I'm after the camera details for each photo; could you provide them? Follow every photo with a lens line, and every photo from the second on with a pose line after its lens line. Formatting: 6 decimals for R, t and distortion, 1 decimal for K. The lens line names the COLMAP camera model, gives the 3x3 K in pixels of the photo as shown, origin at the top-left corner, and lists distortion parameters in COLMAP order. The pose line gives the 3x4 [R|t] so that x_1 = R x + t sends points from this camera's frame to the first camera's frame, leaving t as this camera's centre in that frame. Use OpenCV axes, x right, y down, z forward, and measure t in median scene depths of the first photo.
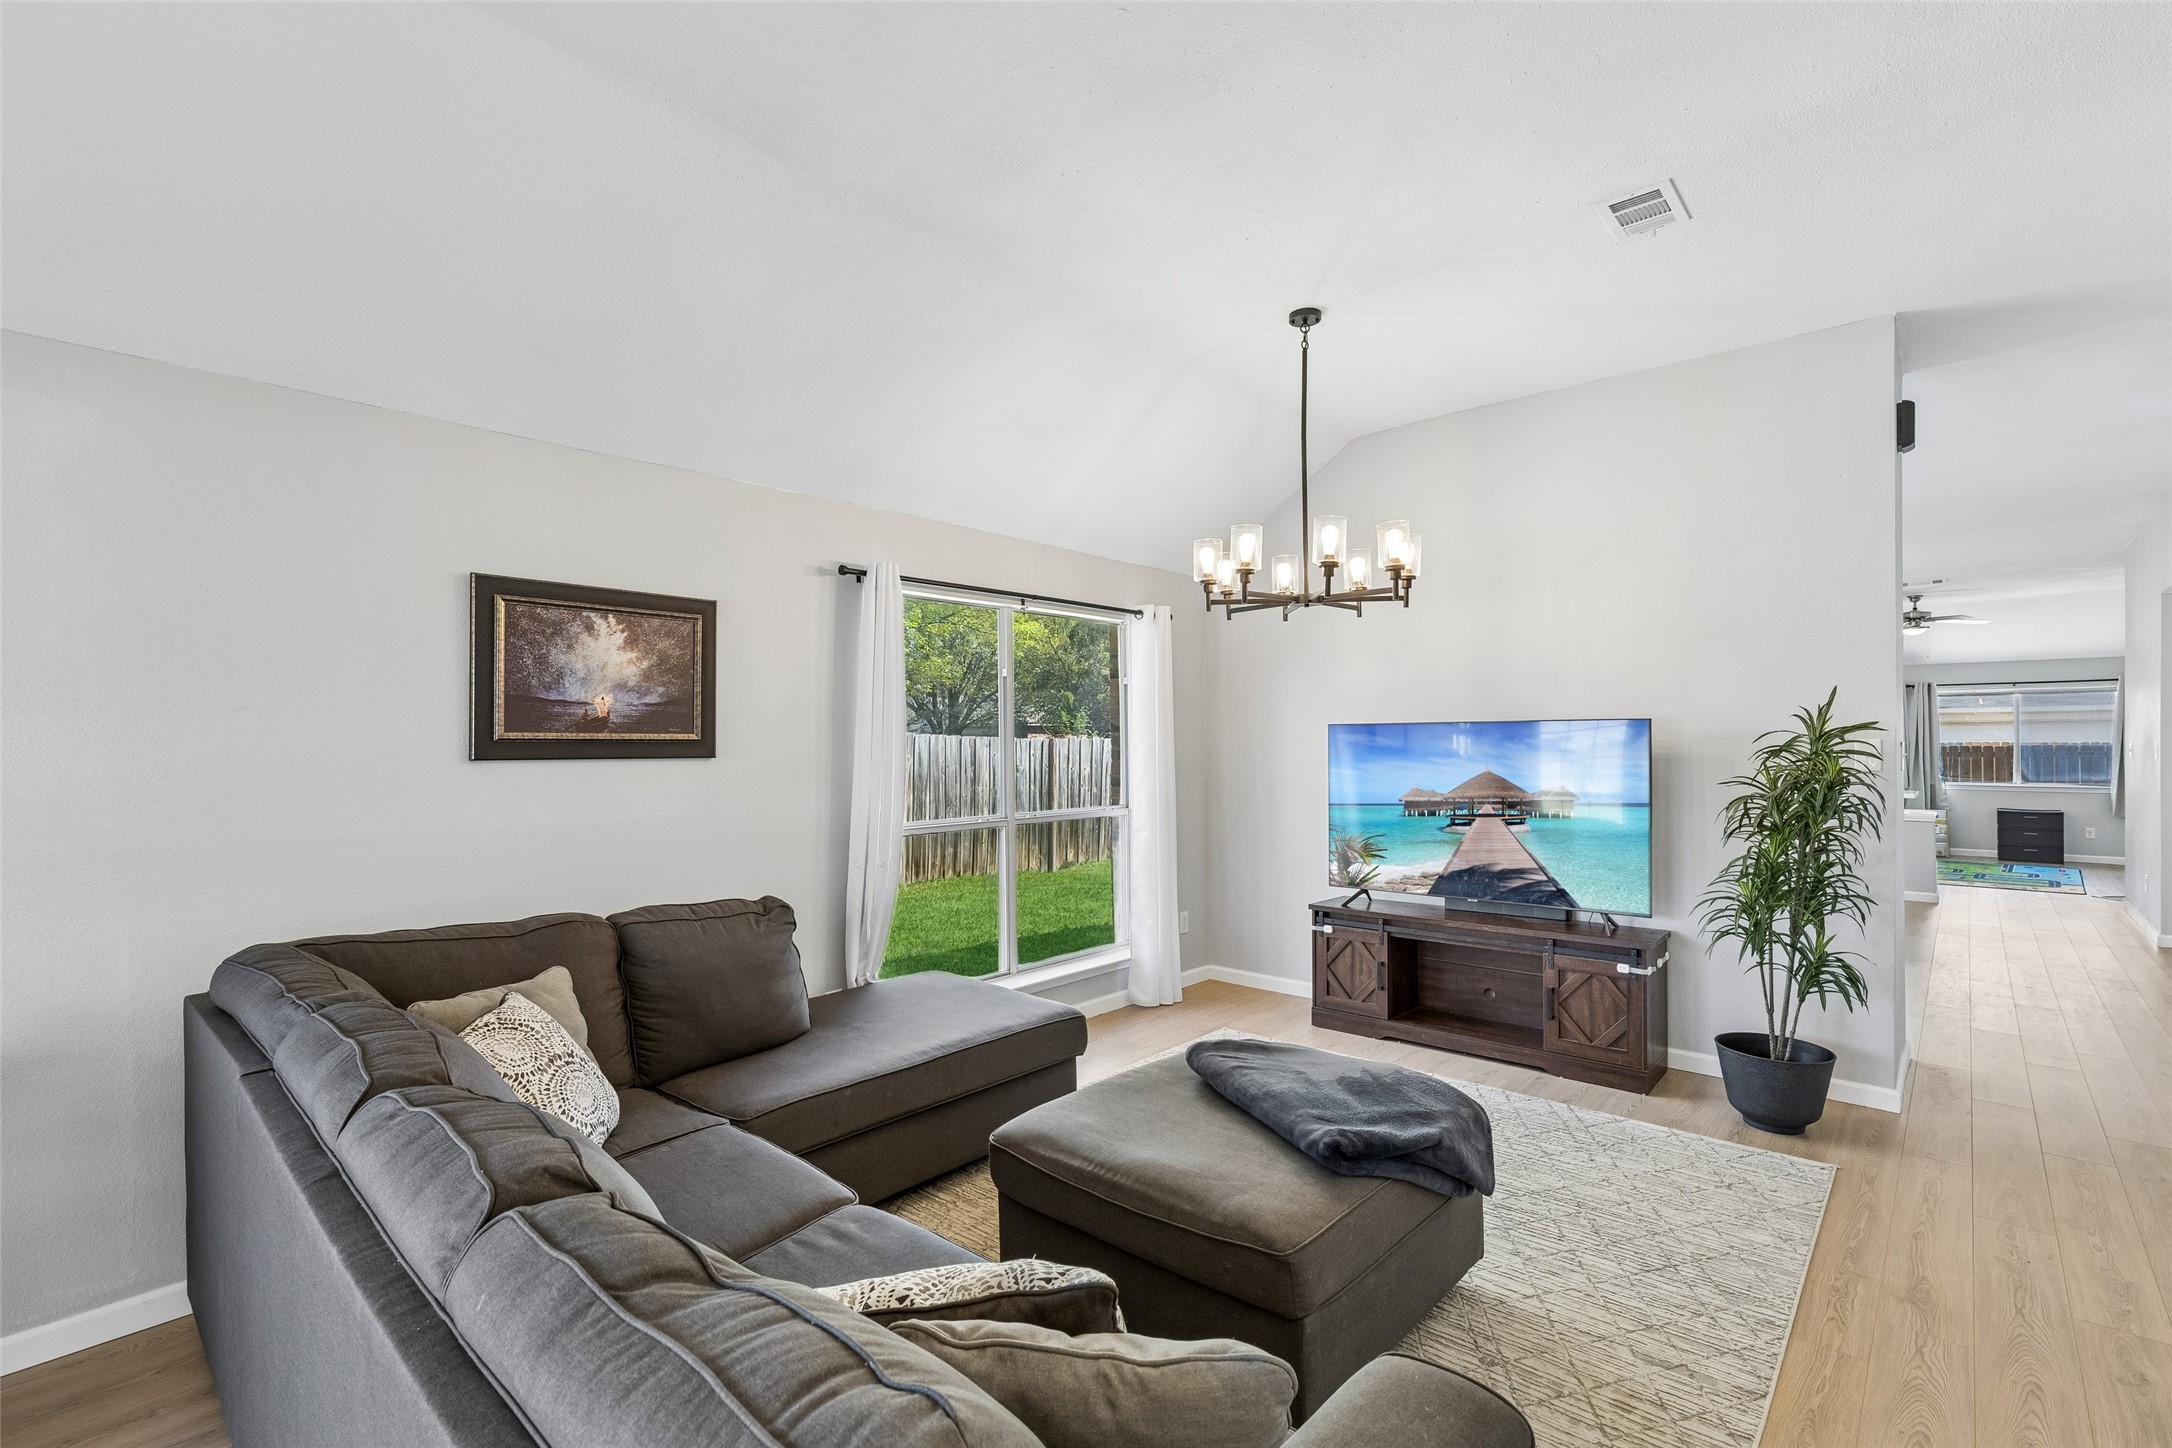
lens RADIAL K [[966.8, 0, 1086.5], [0, 966.8, 734.8], [0, 0, 1]] dist [0.000772, -0.000968]
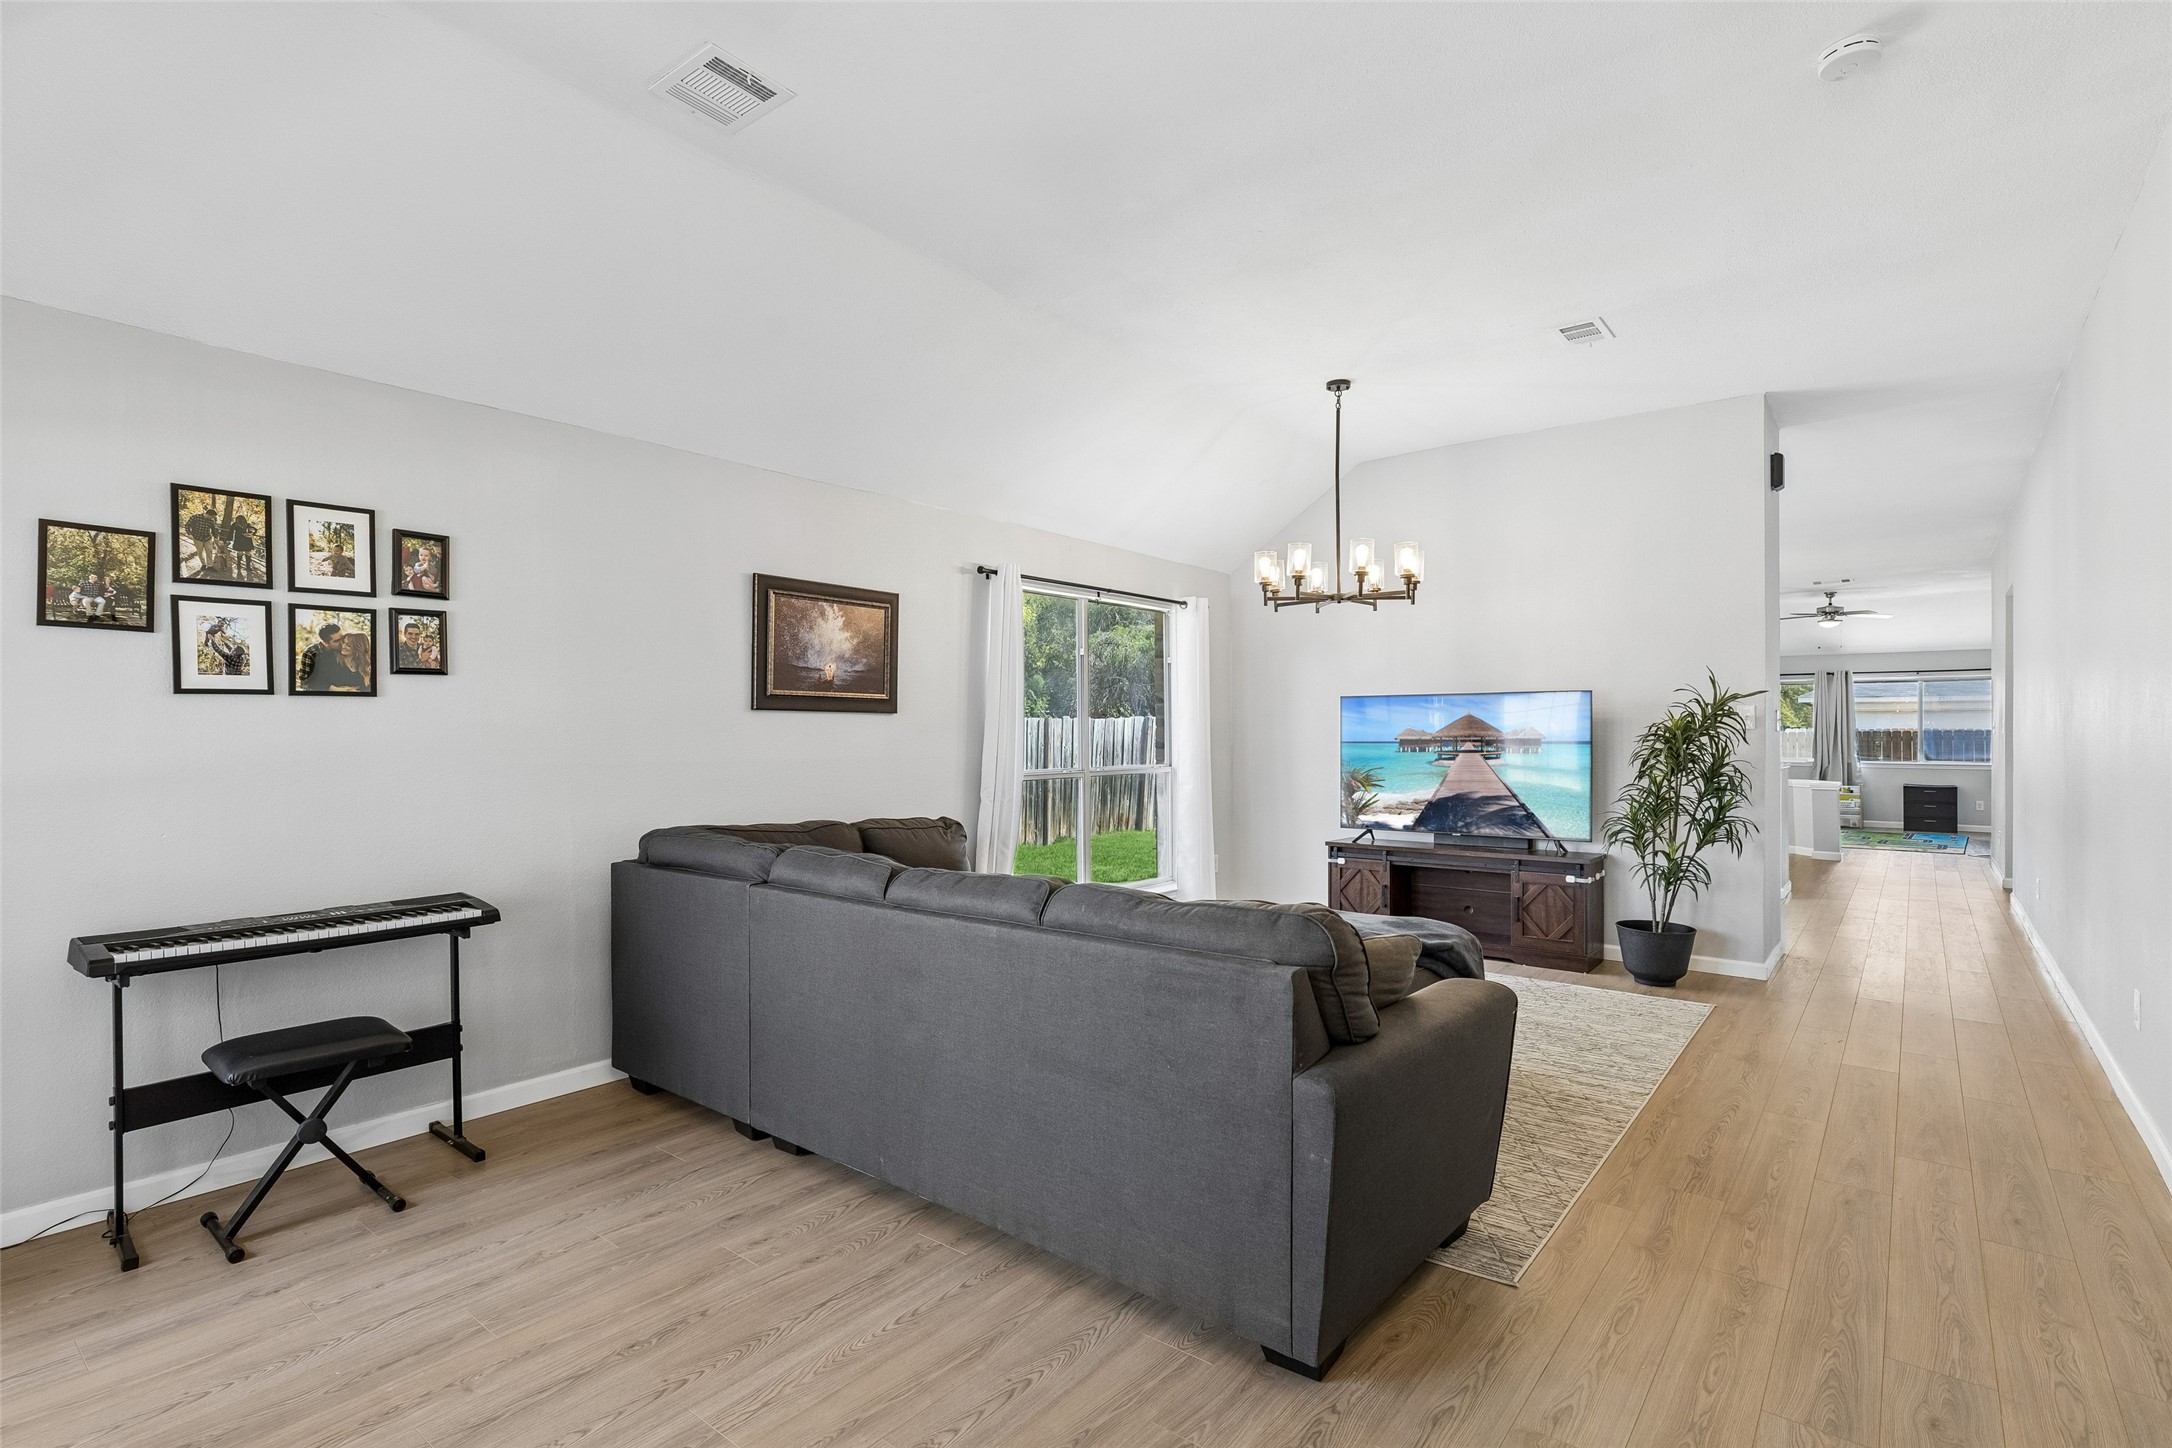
lens RADIAL K [[1015.7, 0, 1092.5], [0, 1015.7, 716.4], [0, 0, 1]] dist [-0.003105, -0.000304]
pose [[0.998356, 0.005412, 0.057063, -0.176885], [-0.005060, 0.999967, -0.006298, 0.031611], [-0.057095, 0.005999, 0.998351, -0.347805]]
